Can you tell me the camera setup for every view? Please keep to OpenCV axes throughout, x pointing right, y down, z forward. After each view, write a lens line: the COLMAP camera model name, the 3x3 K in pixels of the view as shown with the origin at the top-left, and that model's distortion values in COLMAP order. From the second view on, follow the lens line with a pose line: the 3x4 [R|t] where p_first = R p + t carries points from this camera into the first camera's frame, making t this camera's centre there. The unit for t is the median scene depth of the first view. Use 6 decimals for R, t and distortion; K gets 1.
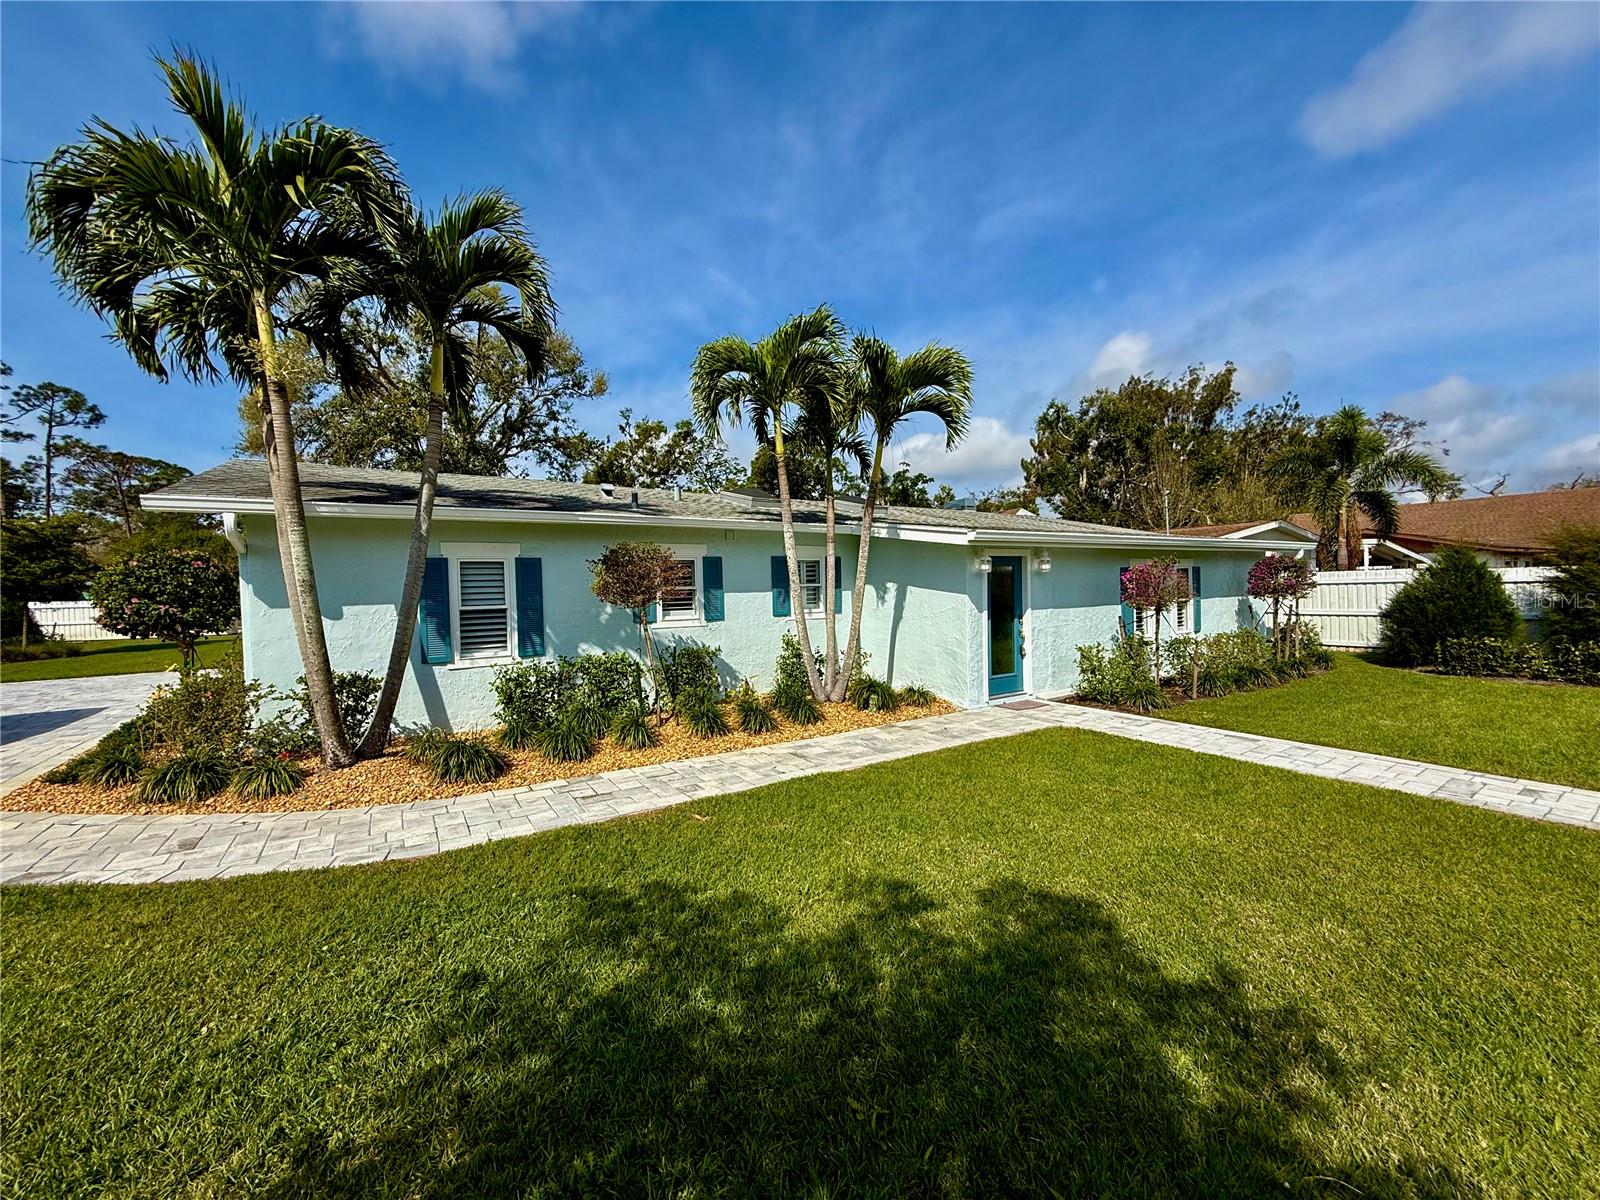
lens RADIAL K [[610.1, 0, 798.2], [0, 610.1, 581.4], [0, 0, 1]] dist [0.000828, -0.000031]
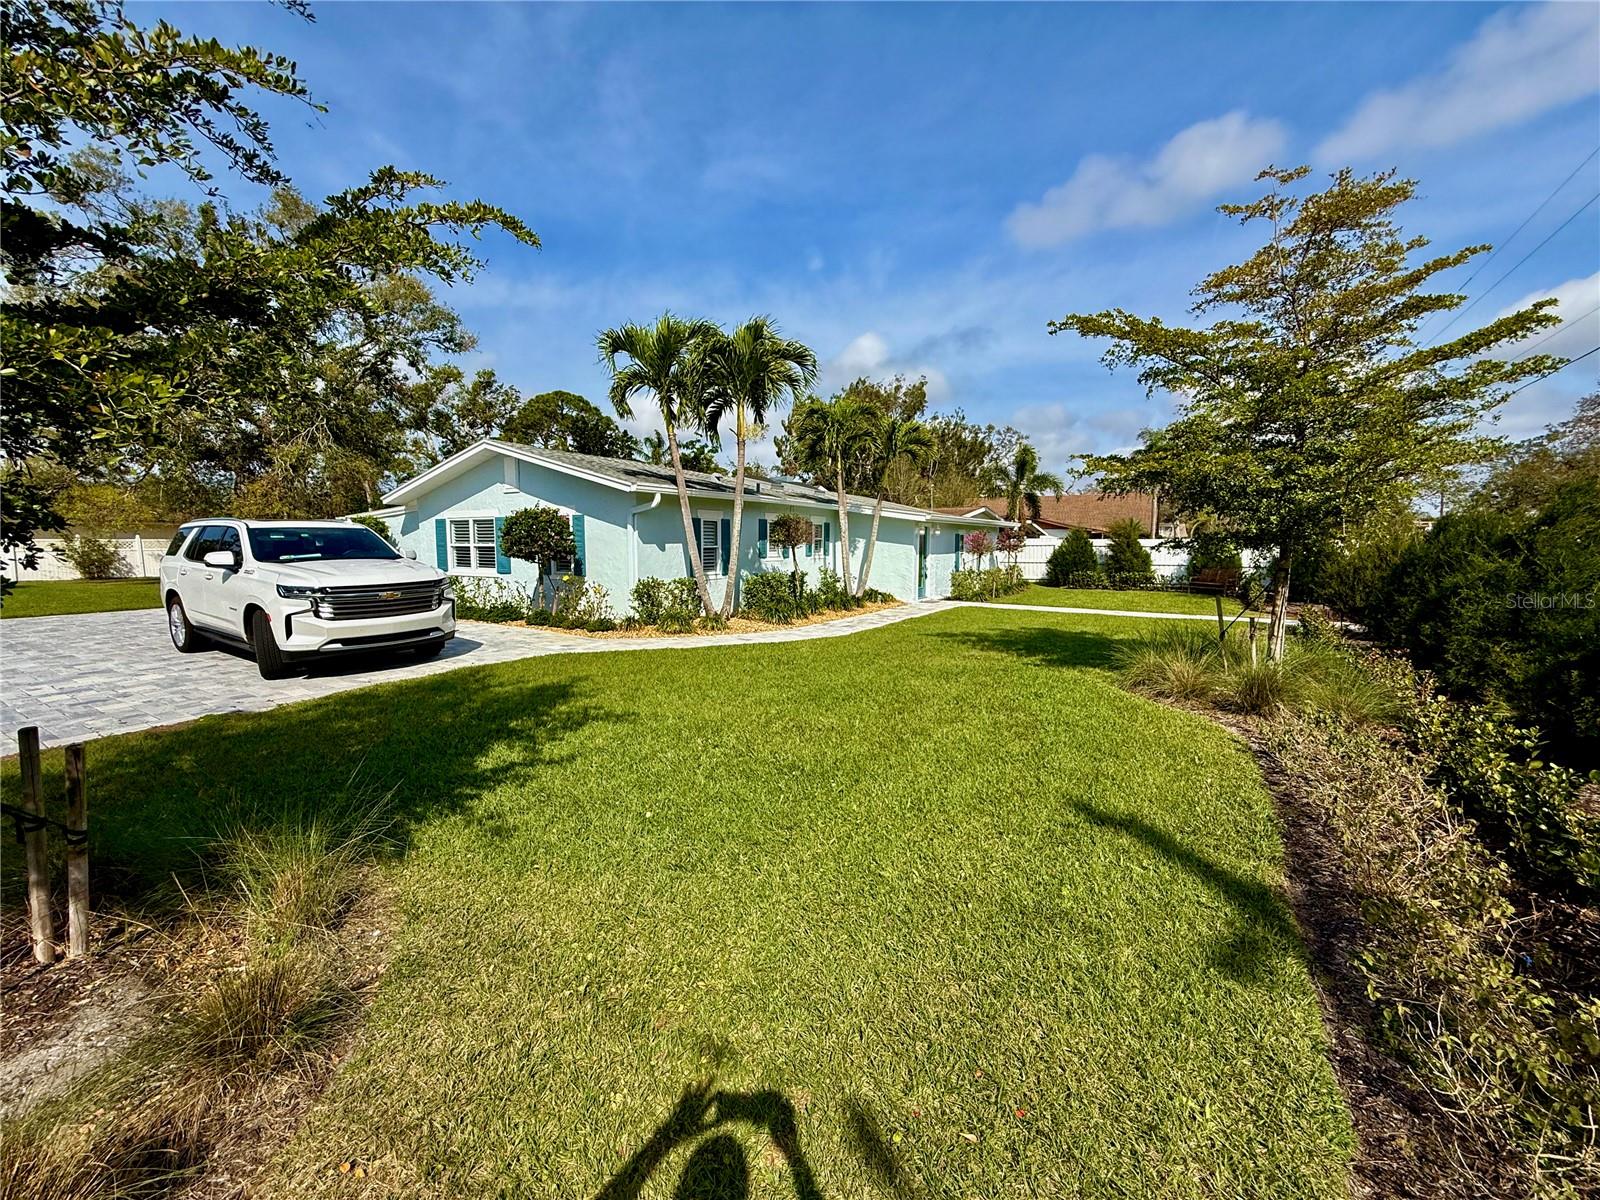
lens RADIAL K [[636.1, 0, 790.7], [0, 636.1, 605.1], [0, 0, 1]] dist [0.000180, -0.000188]
pose [[0.900328, -0.017942, 0.434843, -0.707362], [-0.025966, 0.995155, 0.094823, 0.020602], [-0.434437, -0.096663, 0.895500, -0.510275]]
